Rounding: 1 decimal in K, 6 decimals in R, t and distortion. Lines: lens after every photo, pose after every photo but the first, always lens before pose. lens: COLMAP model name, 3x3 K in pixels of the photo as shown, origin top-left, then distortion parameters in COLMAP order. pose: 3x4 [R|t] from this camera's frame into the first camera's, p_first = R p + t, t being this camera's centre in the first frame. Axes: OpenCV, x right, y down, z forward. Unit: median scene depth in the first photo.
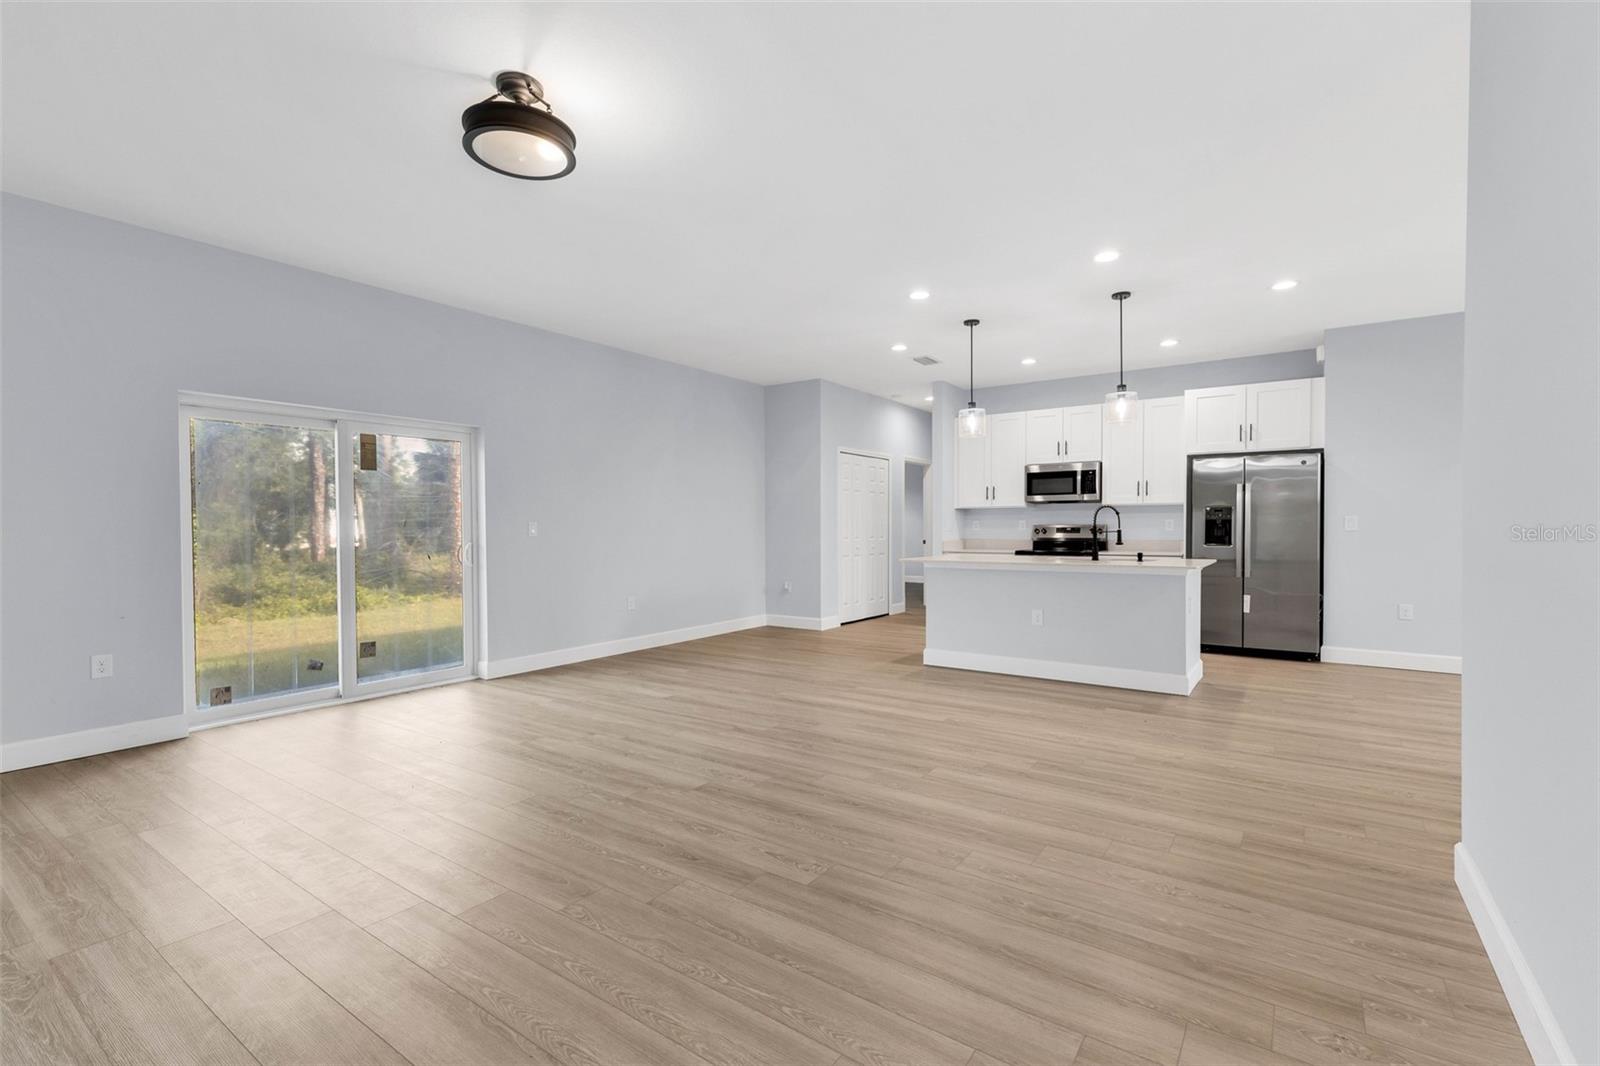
lens RADIAL K [[693.7, 0, 808.1], [0, 693.7, 535.2], [0, 0, 1]] dist [0.013144, -0.003405]
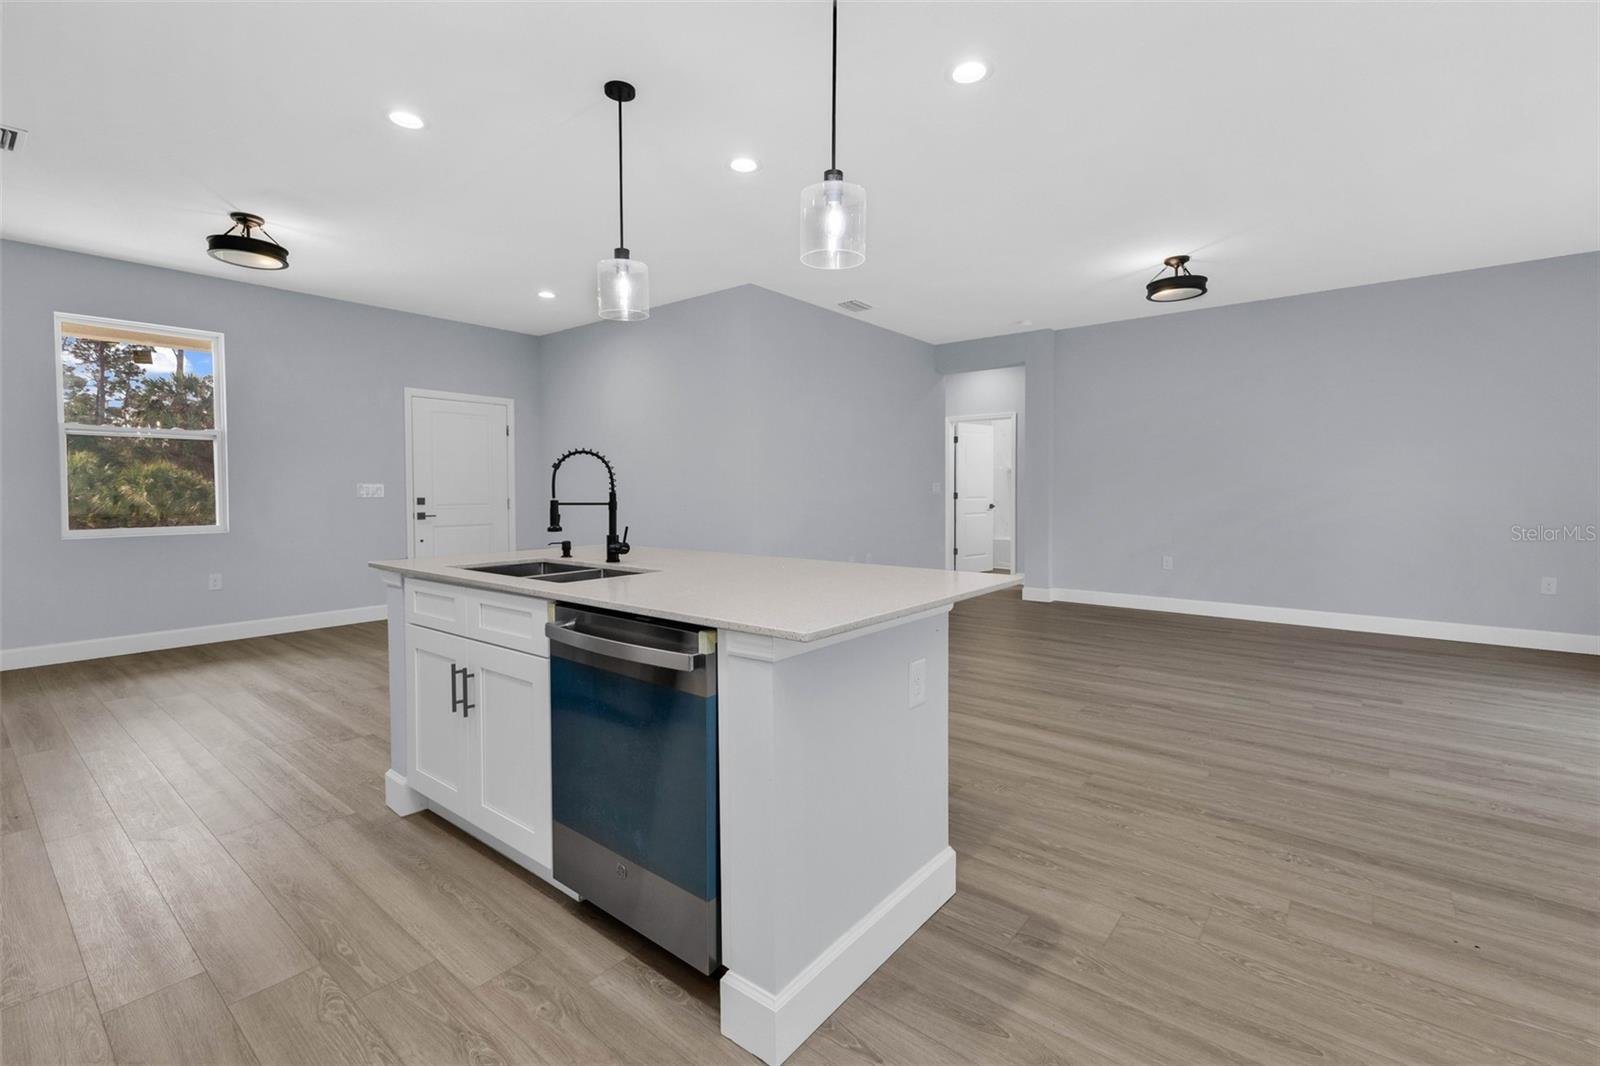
lens RADIAL K [[693.7, 0, 802.9], [0, 693.7, 504.4], [0, 0, 1]] dist [0.013144, -0.003405]
pose [[-0.997624, 0.004554, 0.068737, 0.207993], [0.006735, 0.999480, 0.031527, -0.017382], [-0.068558, 0.031915, -0.997137, 1.274623]]
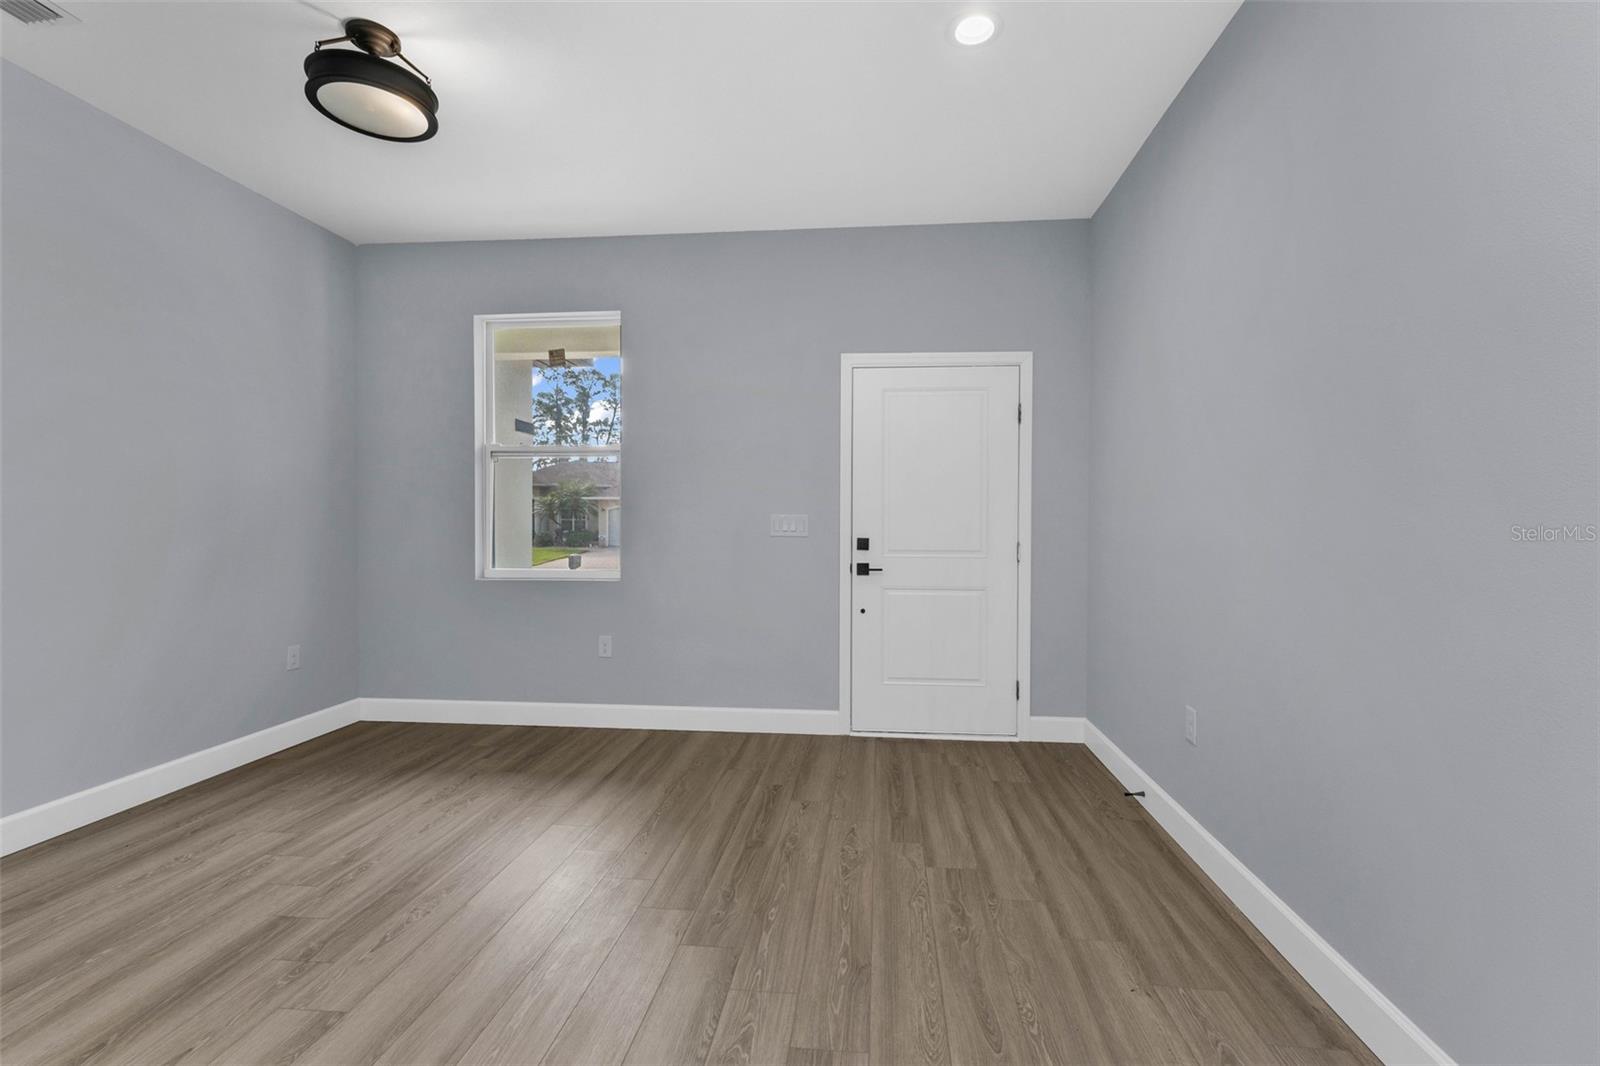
lens RADIAL K [[693.7, 0, 814.5], [0, 693.7, 538.8], [0, 0, 1]] dist [0.013144, -0.003405]
pose [[-0.490806, -0.019214, 0.871057, 0.336461], [0.004941, 0.999679, 0.024835, -0.013180], [-0.871255, 0.016493, -0.490553, 0.595268]]
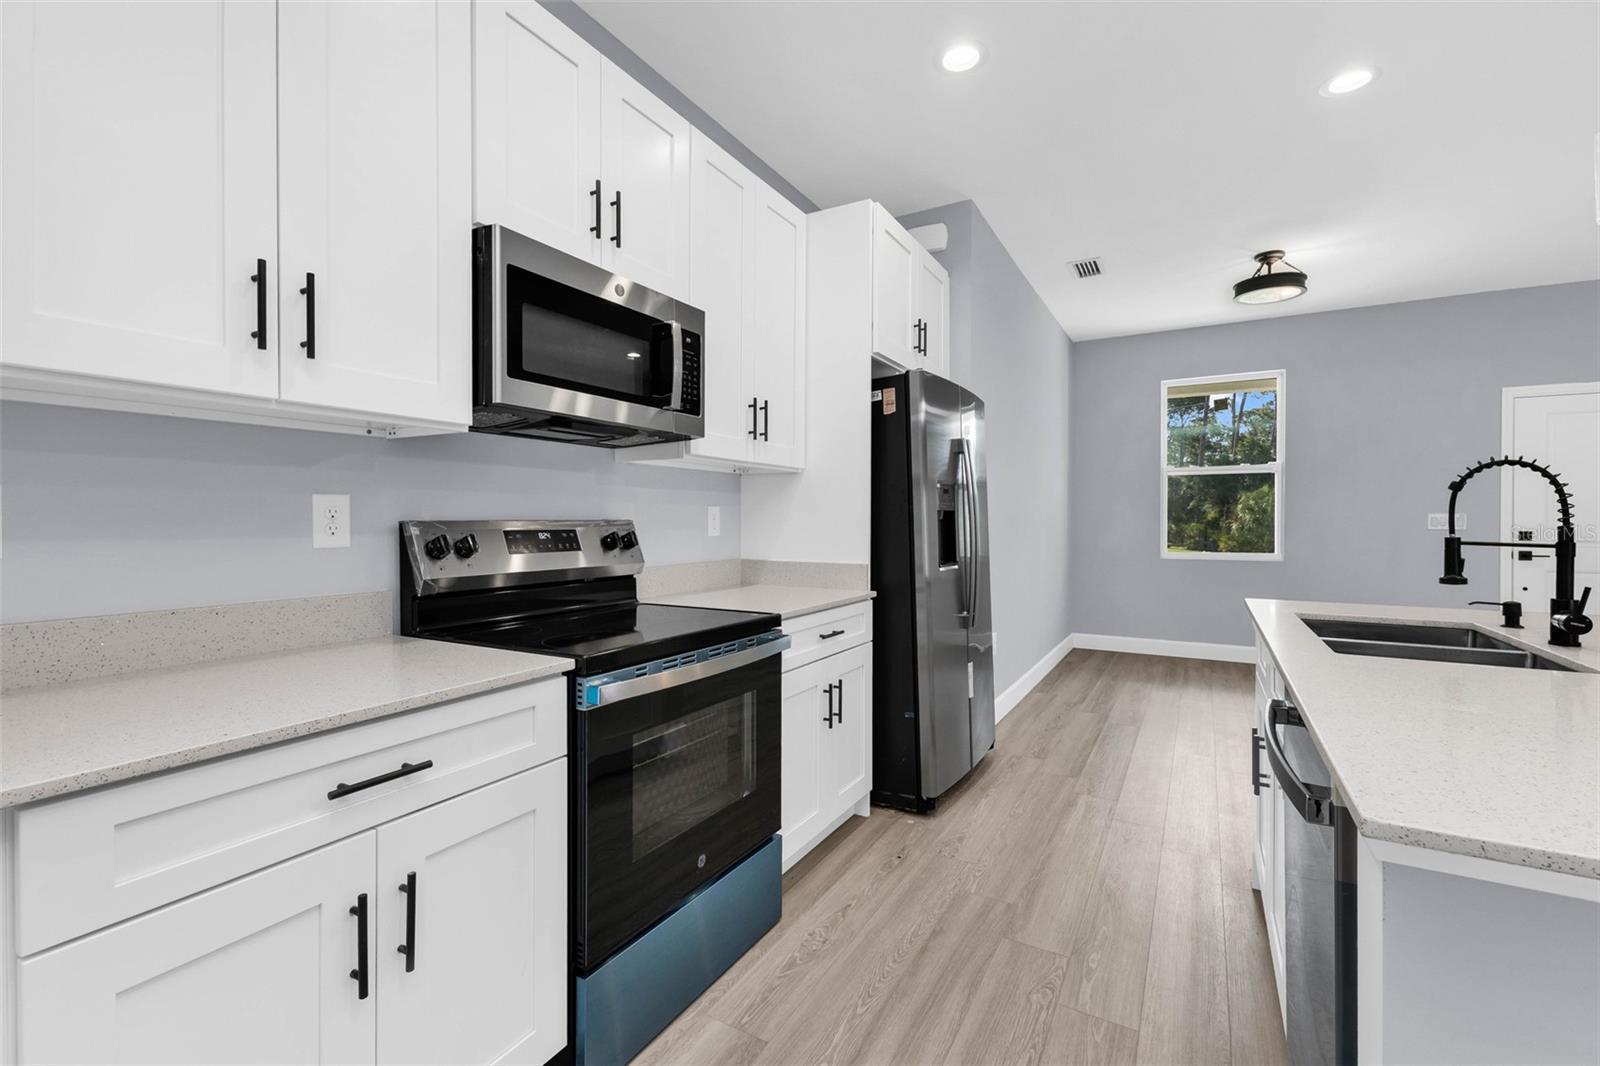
lens RADIAL K [[707.5, 0, 801.8], [0, 707.5, 525.9], [0, 0, 1]] dist [0.014635, -0.004907]
pose [[-0.086755, -0.005521, 0.996214, 0.121616], [0.008599, 0.999943, 0.006290, -0.016386], [-0.996193, 0.009112, -0.086702, 1.152650]]
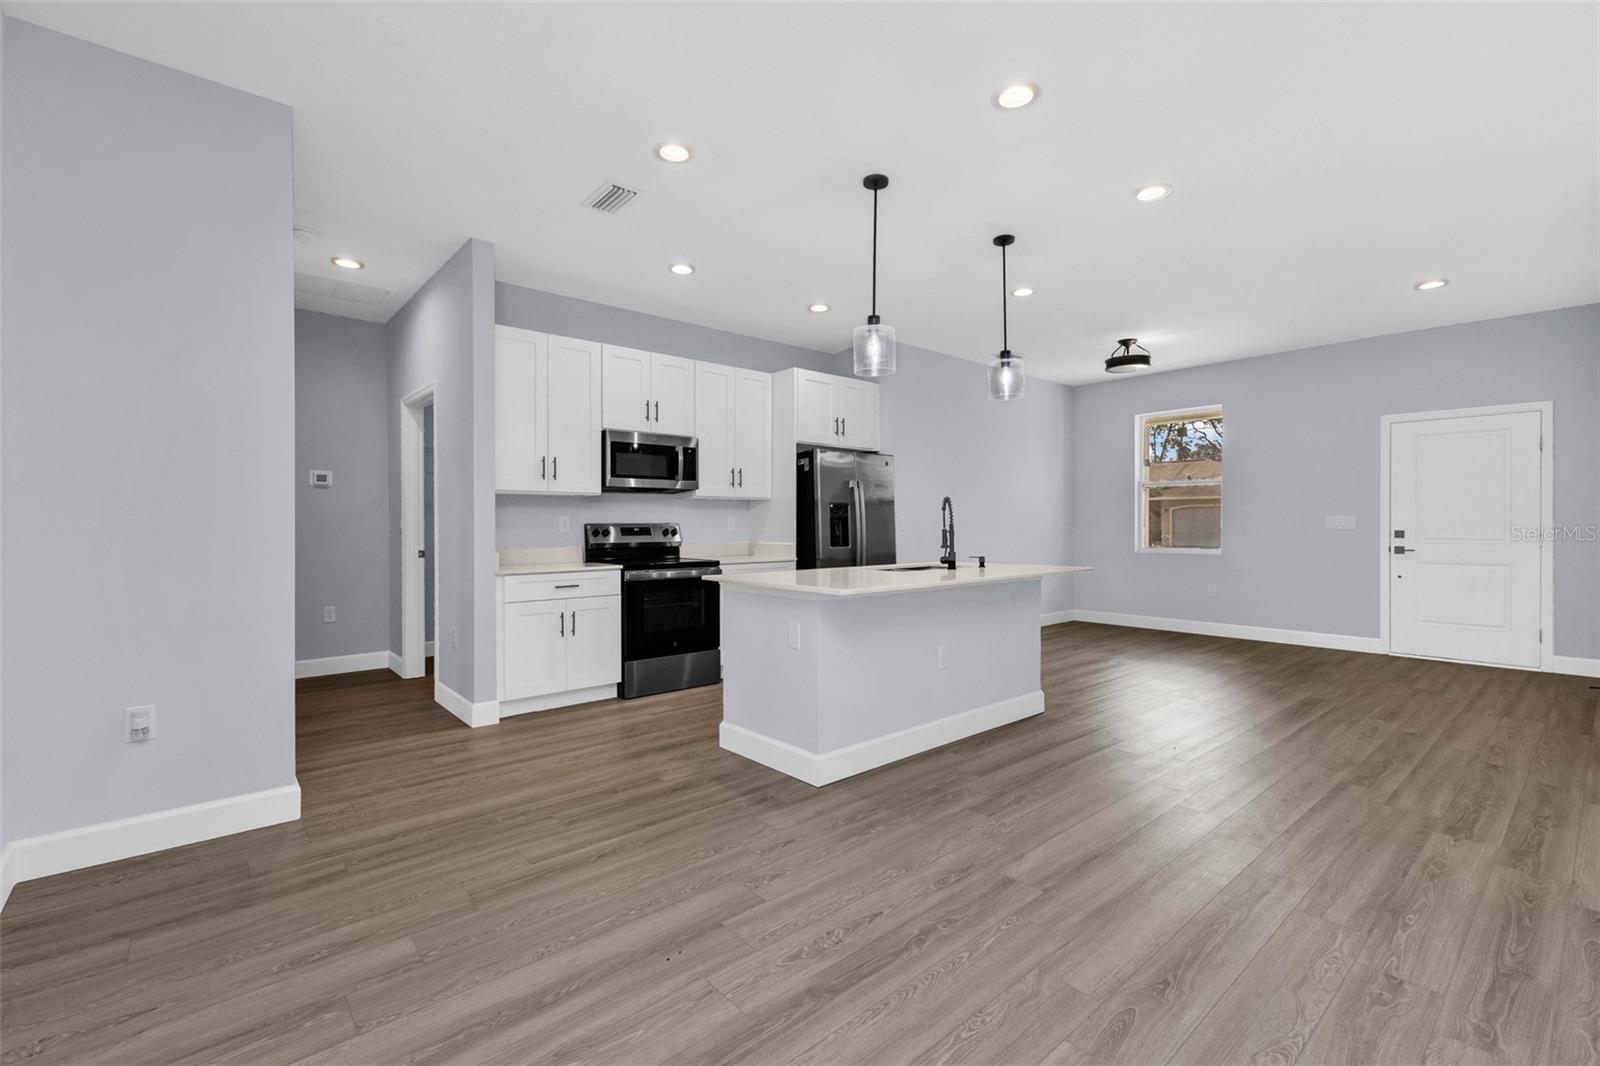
lens RADIAL K [[707.5, 0, 794.7], [0, 707.5, 532.2], [0, 0, 1]] dist [0.014635, -0.004907]
pose [[0.246891, -0.009965, 0.968992, -0.341655], [0.010480, 0.999916, 0.007613, -0.011884], [-0.968986, 0.008276, 0.246975, 0.834710]]
